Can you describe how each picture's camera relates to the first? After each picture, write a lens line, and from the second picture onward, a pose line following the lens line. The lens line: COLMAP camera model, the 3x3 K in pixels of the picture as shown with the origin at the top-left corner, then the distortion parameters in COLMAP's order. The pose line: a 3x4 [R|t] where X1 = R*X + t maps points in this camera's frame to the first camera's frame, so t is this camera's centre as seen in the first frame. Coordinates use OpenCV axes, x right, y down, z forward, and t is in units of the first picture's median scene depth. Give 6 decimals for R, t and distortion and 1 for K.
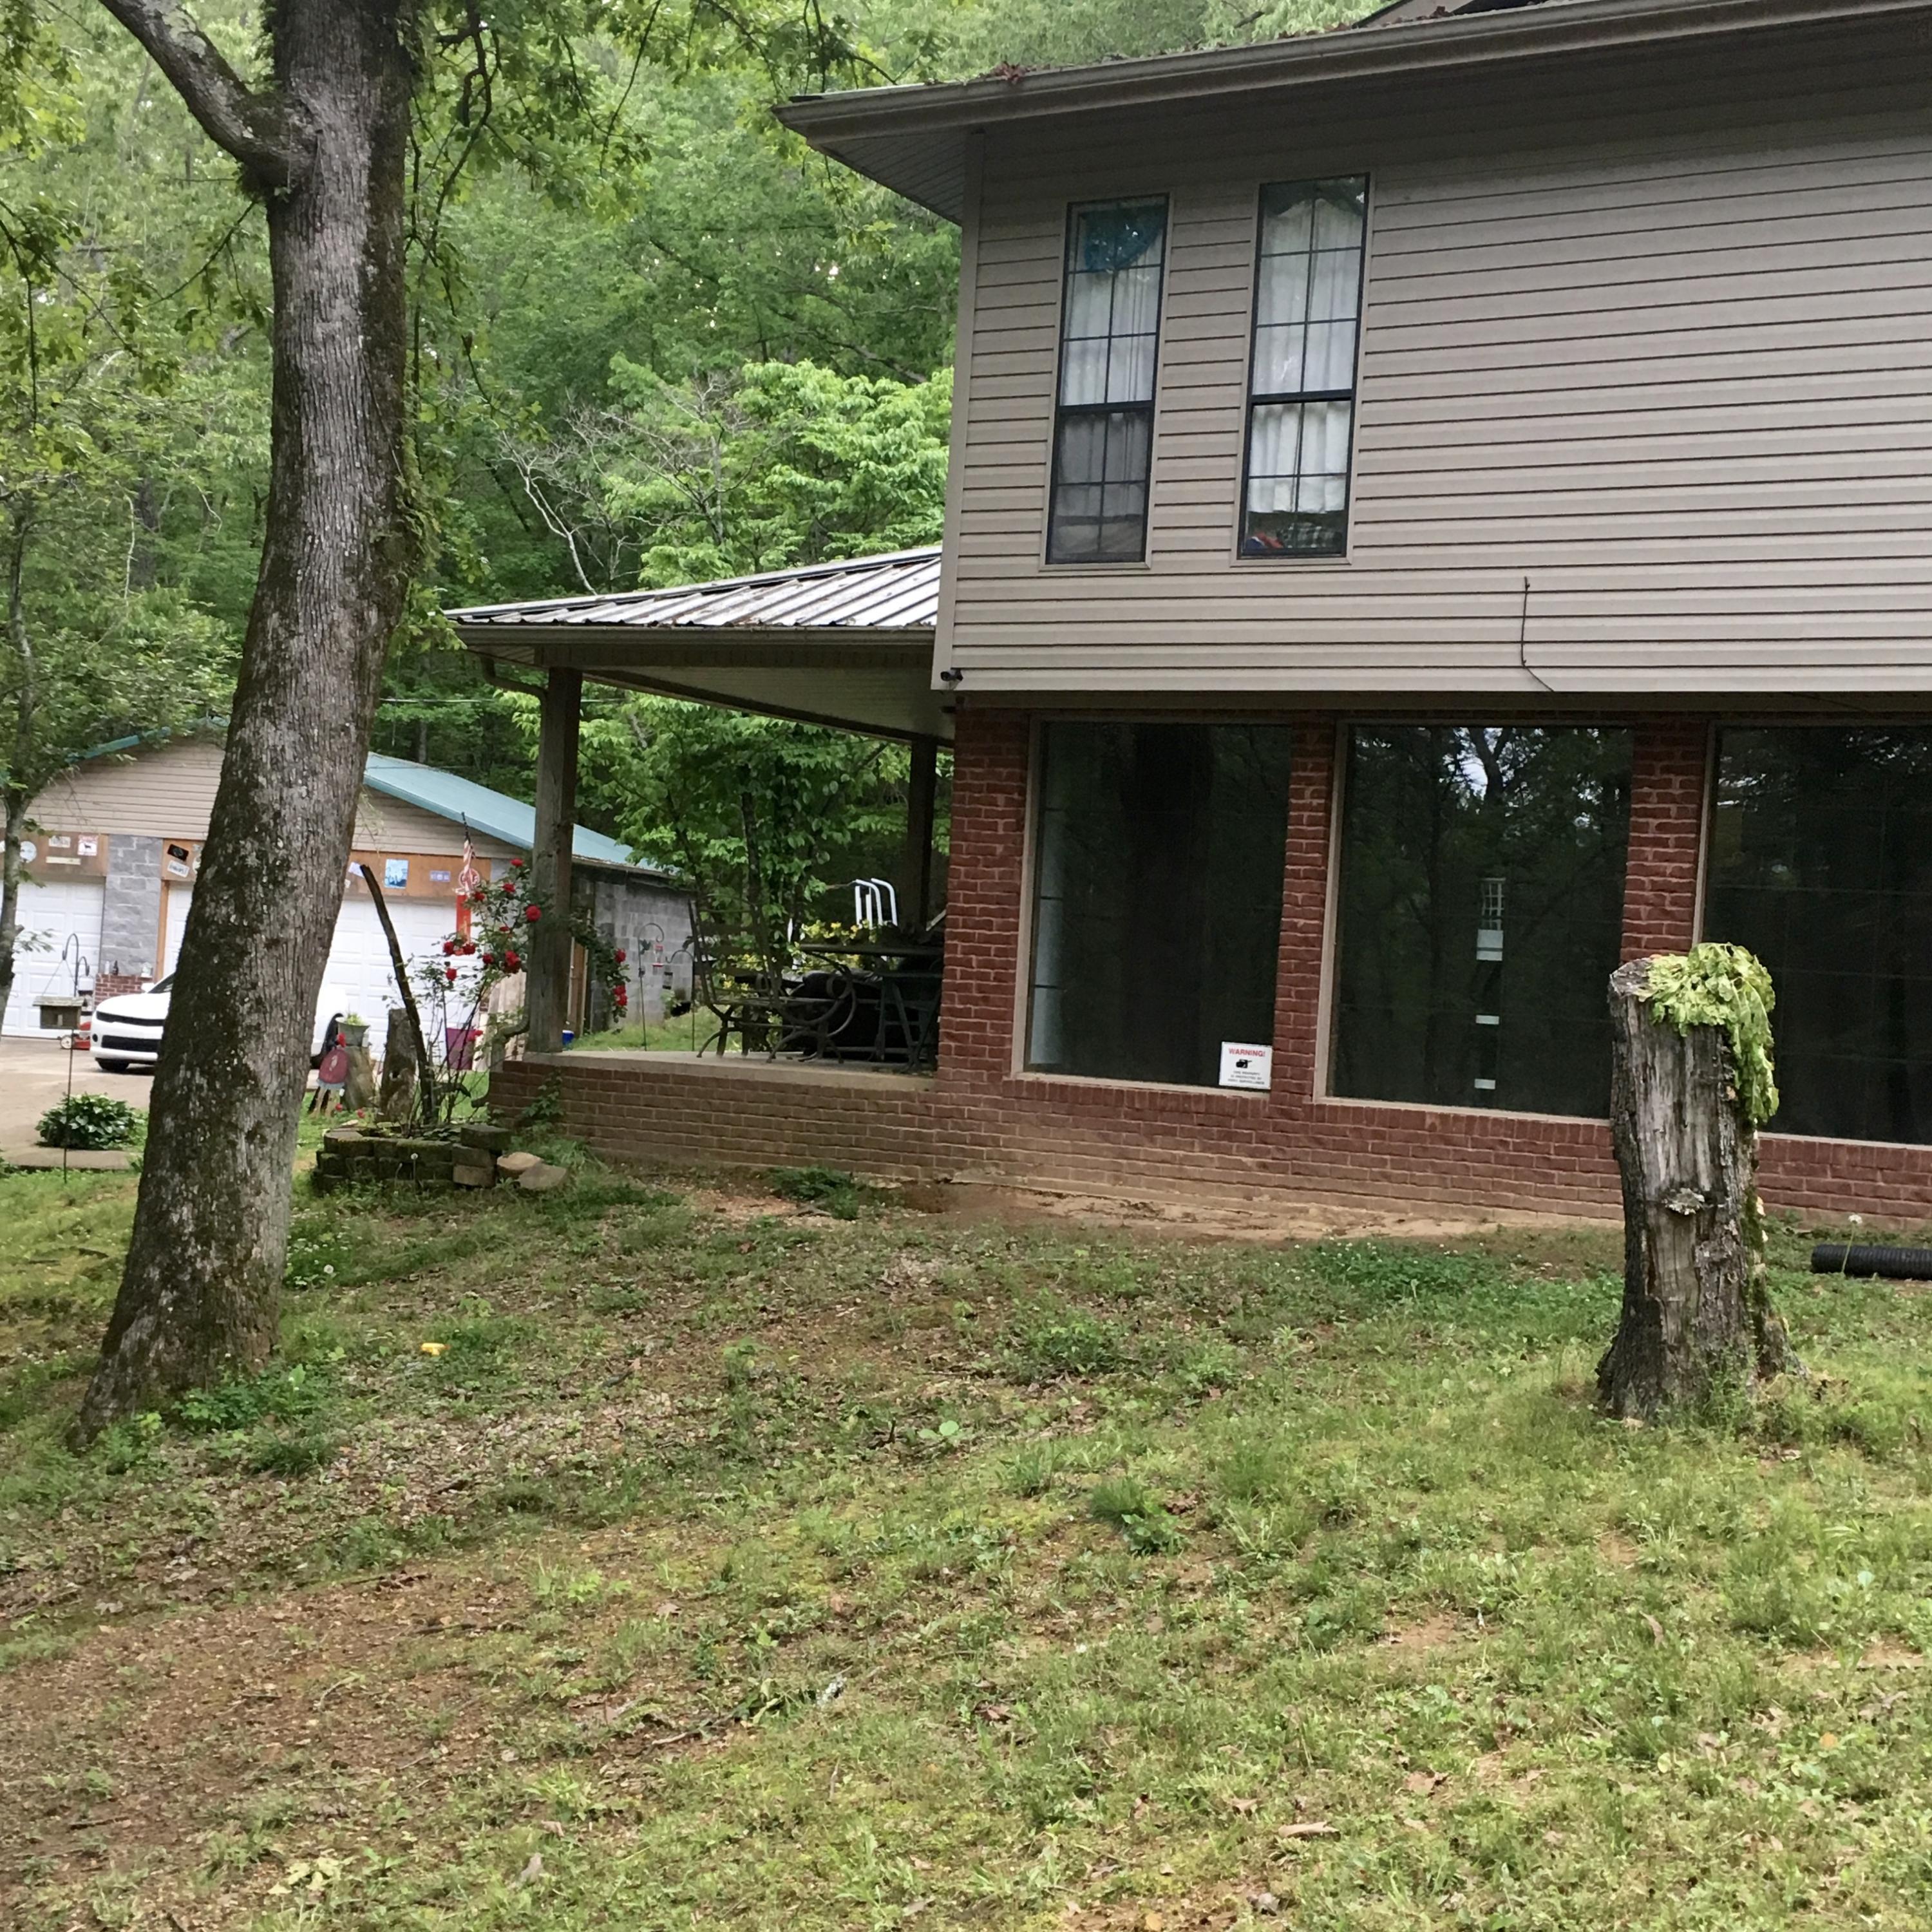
lens RADIAL K [[2651.0, 0, 966.0], [0, 2651.0, 966.0], [0, 0, 1]] dist [0.066844, 0.028603]
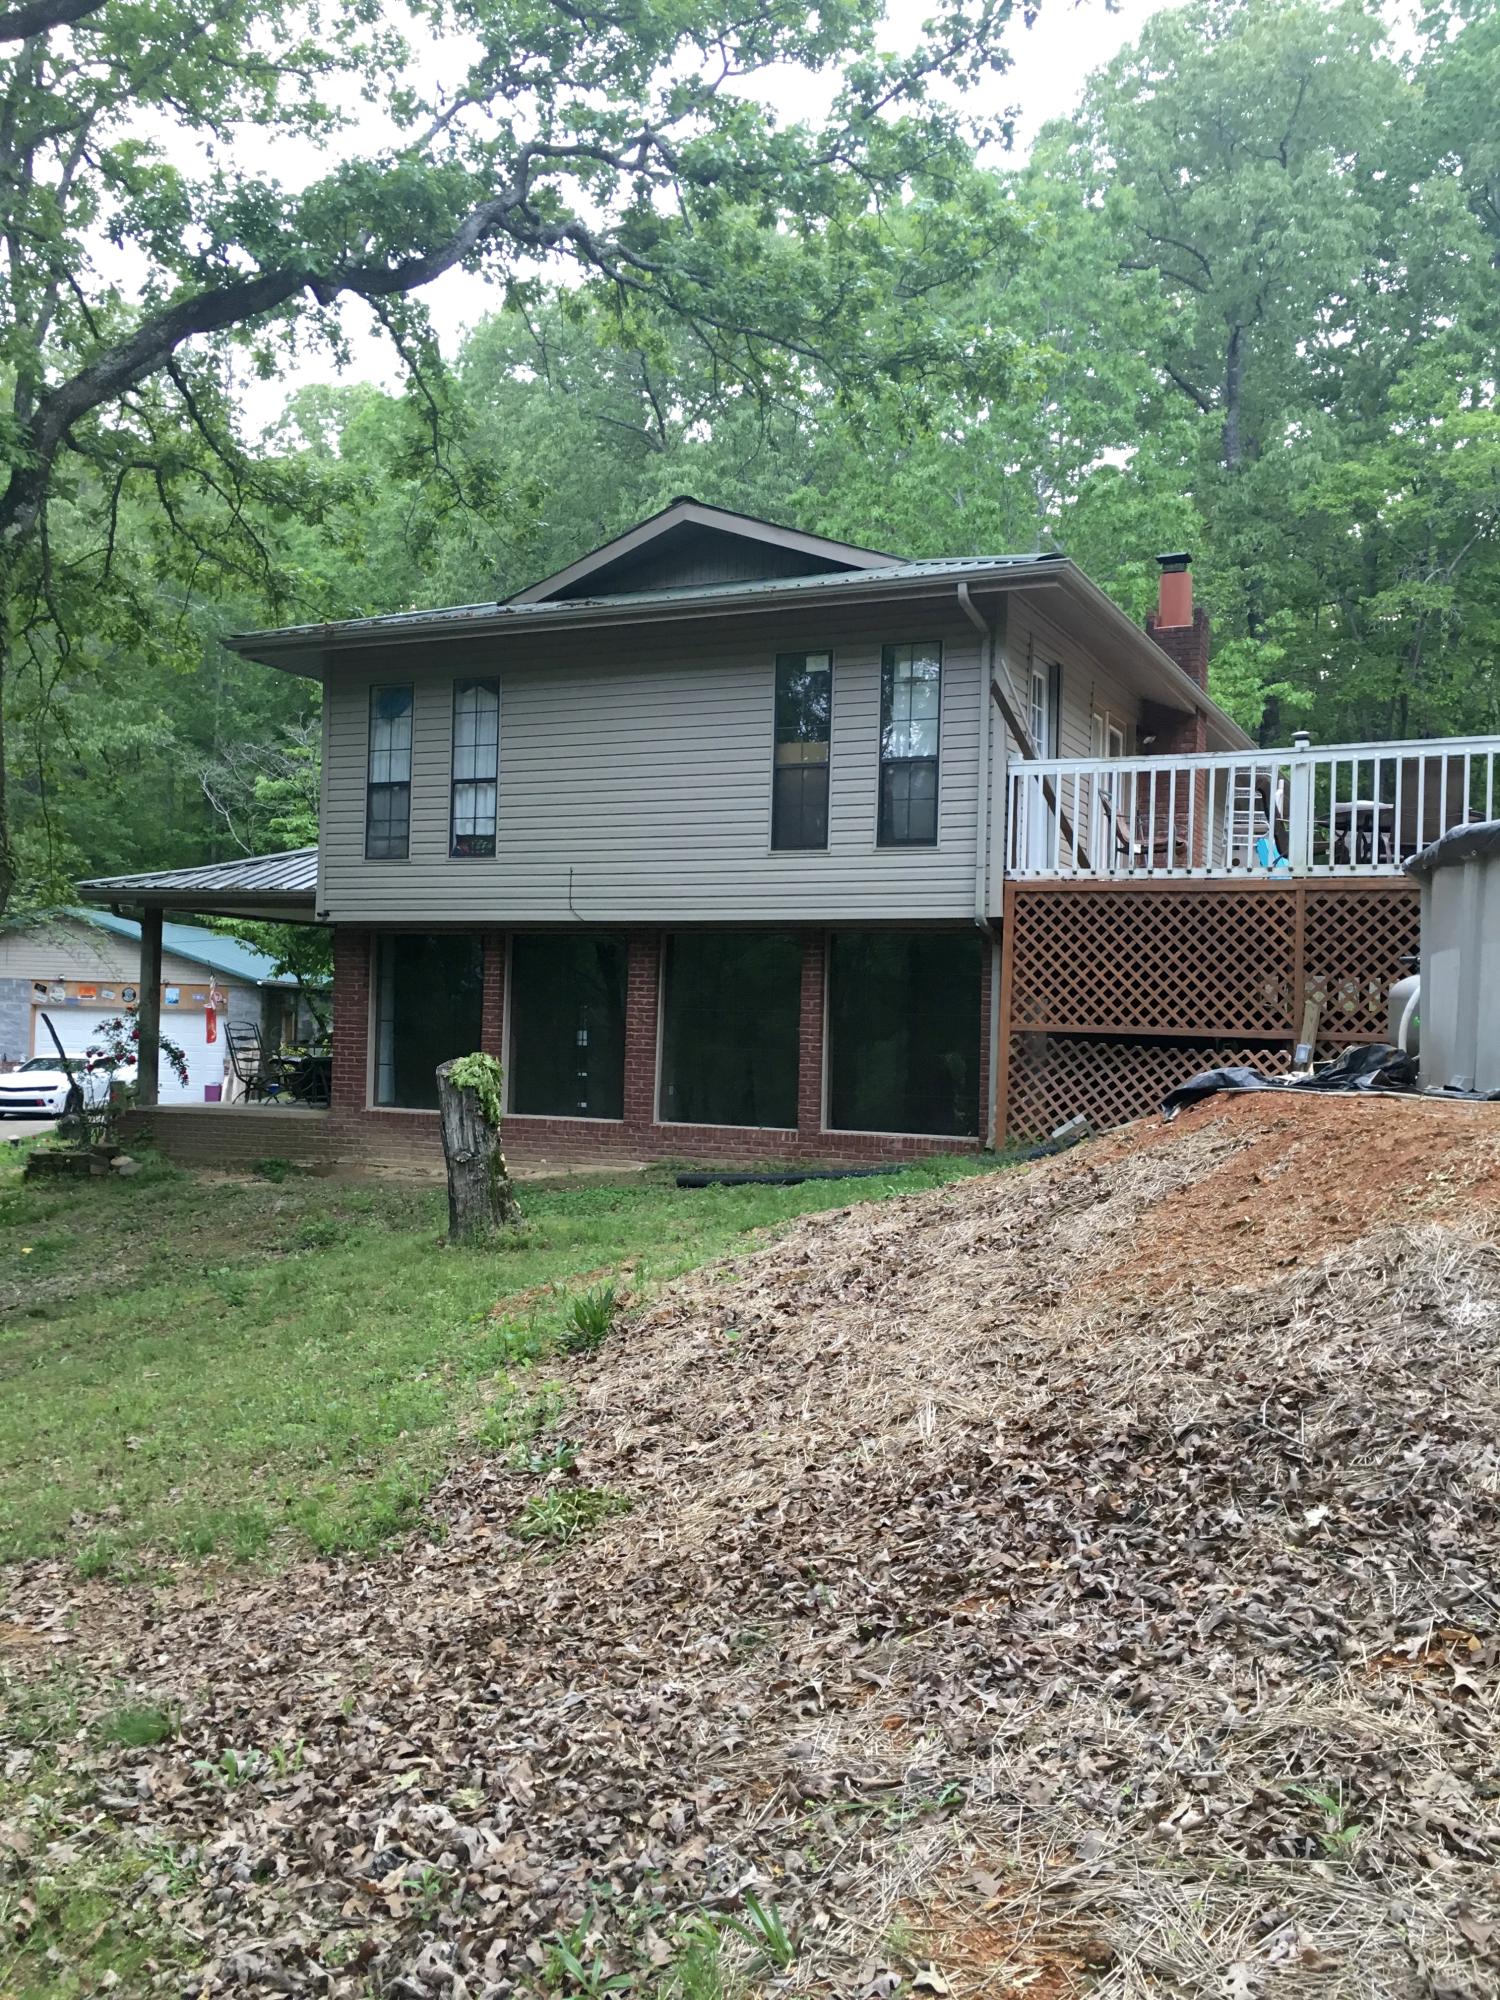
lens RADIAL K [[1688.8, 0, 750.0], [0, 1688.8, 1000.0], [0, 0, 1]] dist [0.084530, -0.107245]
pose [[0.997424, -0.032222, 0.064086, 0.248220], [0.033127, 0.999365, -0.013119, -0.016232], [-0.063622, 0.015208, 0.997858, -0.339239]]
